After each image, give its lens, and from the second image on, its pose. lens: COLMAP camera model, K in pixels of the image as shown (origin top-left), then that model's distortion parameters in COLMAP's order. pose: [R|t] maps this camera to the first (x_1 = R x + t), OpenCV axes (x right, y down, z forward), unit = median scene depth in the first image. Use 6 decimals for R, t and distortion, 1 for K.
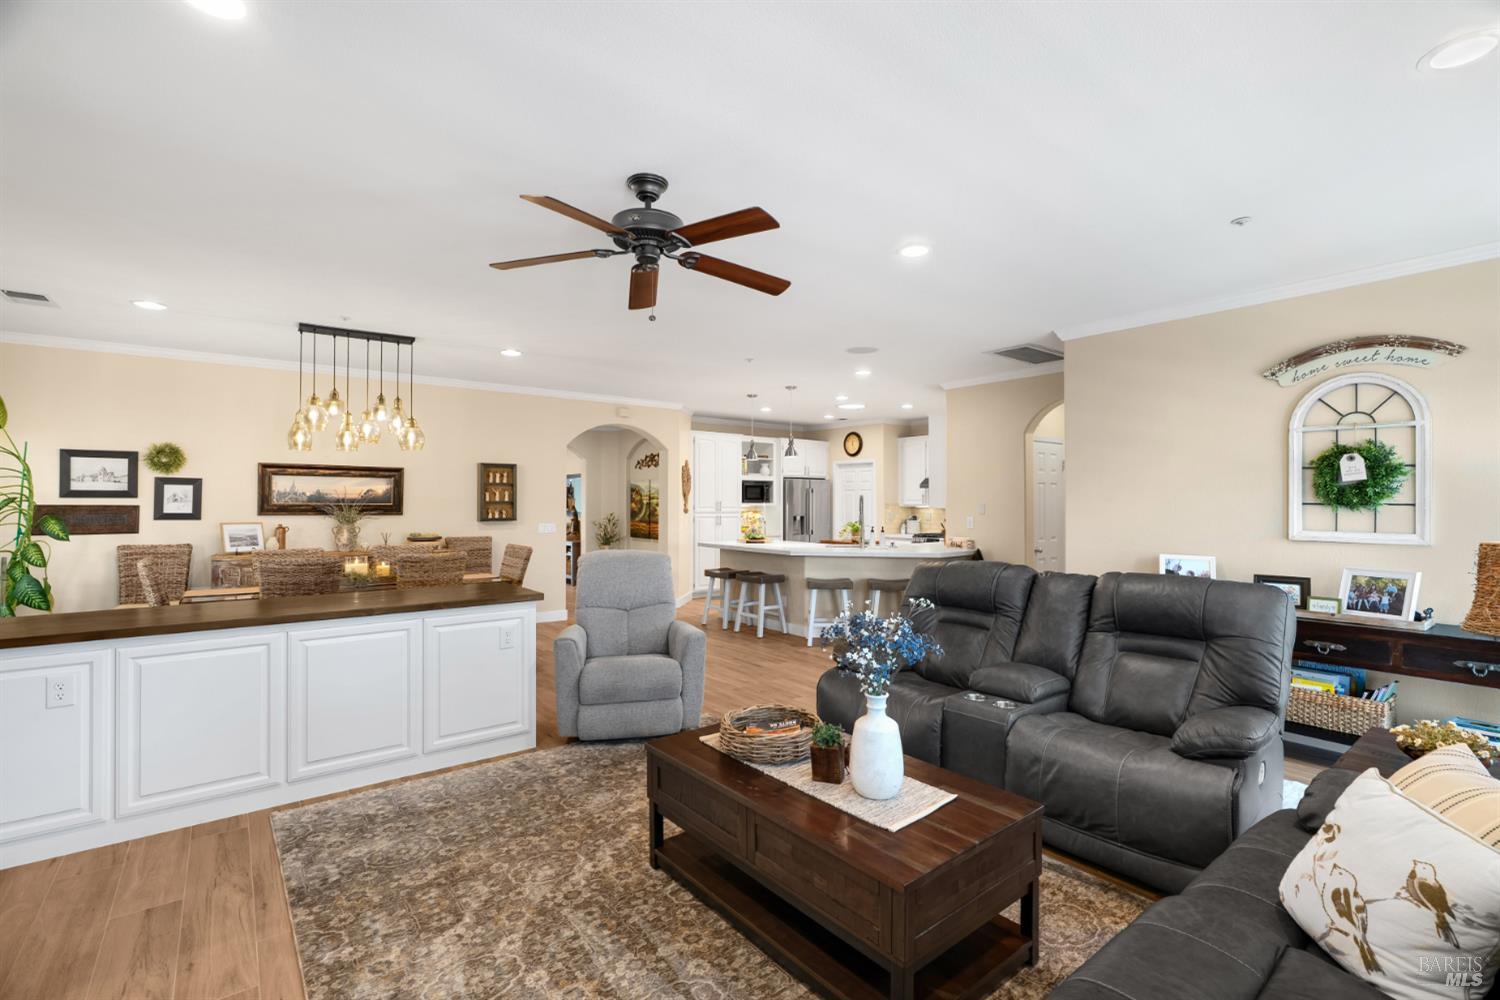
lens RADIAL K [[685.8, 0, 749.9], [0, 685.8, 498.8], [0, 0, 1]] dist [0.000110, 0.000011]
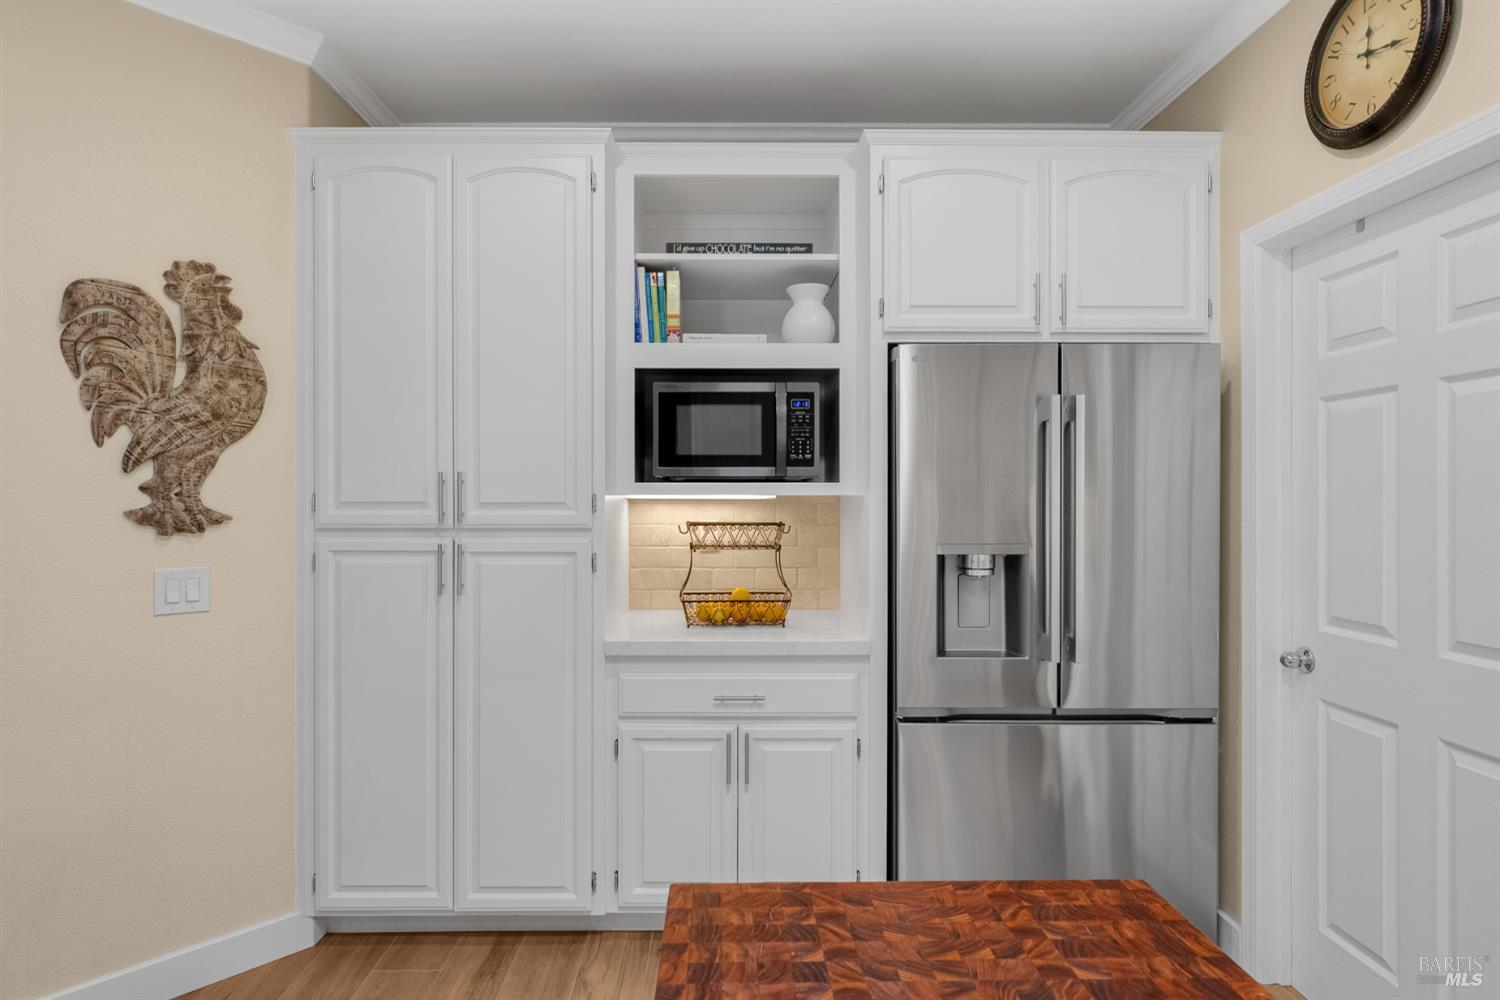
lens RADIAL K [[819.5, 0, 747.0], [0, 819.5, 494.6], [0, 0, 1]] dist [-0.005441, 0.007769]
pose [[0.781267, -0.000529, -0.624196, 0.157731], [0.005527, 0.999966, 0.006070, 0.008488], [0.624172, -0.008192, 0.781244, 0.799176]]
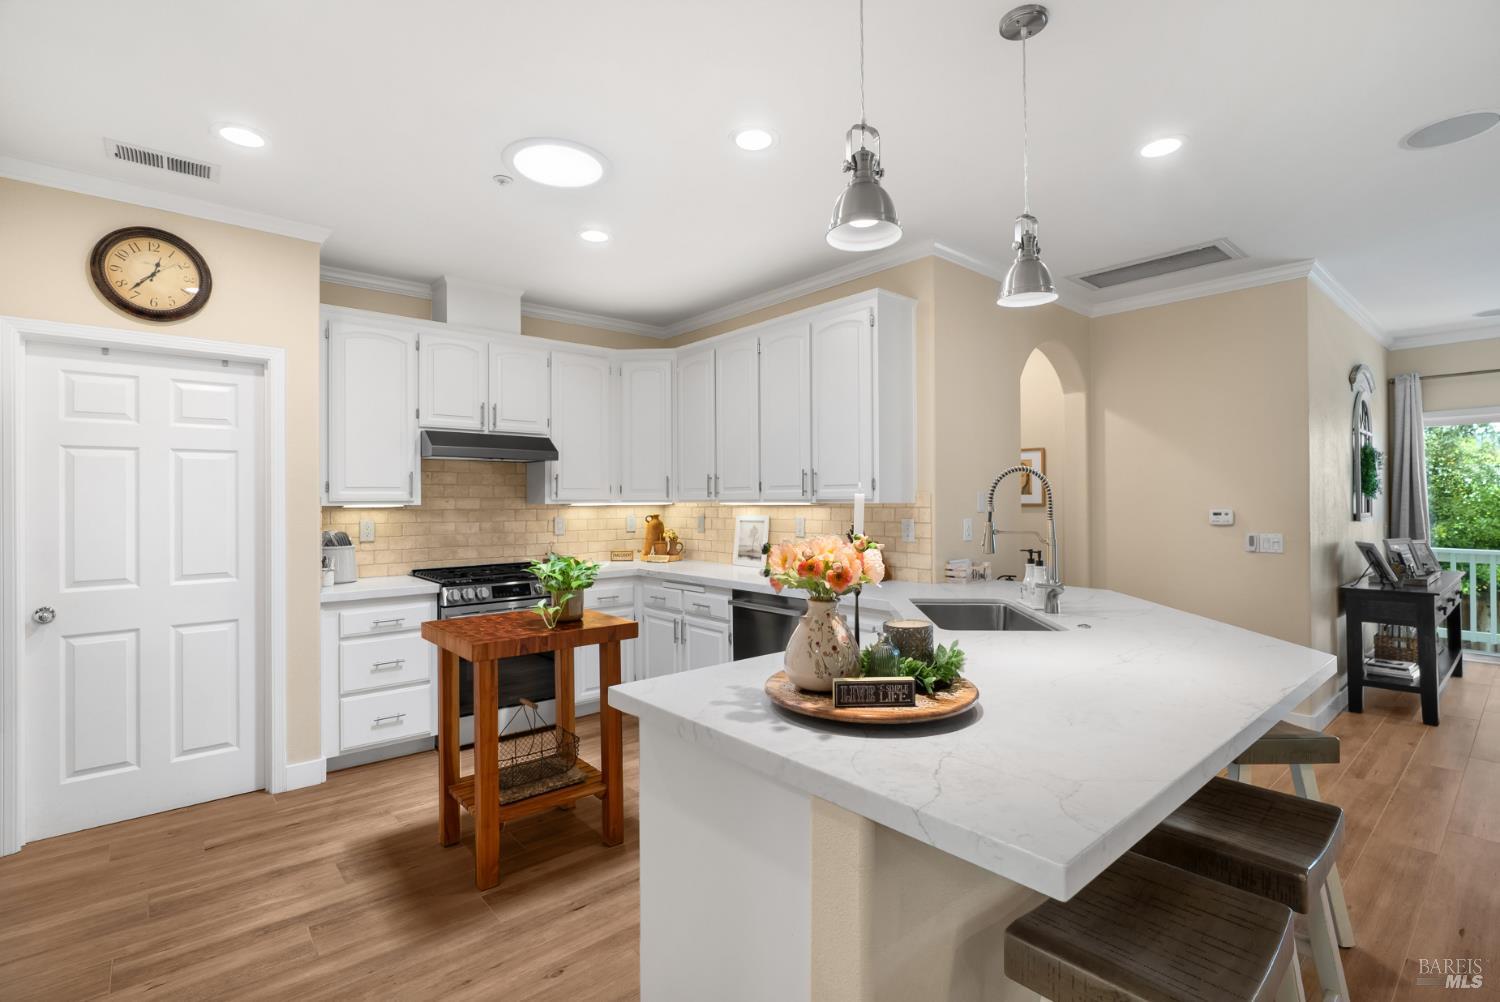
lens RADIAL K [[685.8, 0, 748.5], [0, 685.8, 498.9], [0, 0, 1]] dist [0.000110, 0.000011]
pose [[-0.043823, 0.001936, 0.999037, -0.117565], [0.001104, 0.999998, -0.001889, 0.008263], [-0.999039, 0.001020, -0.043825, 0.790626]]
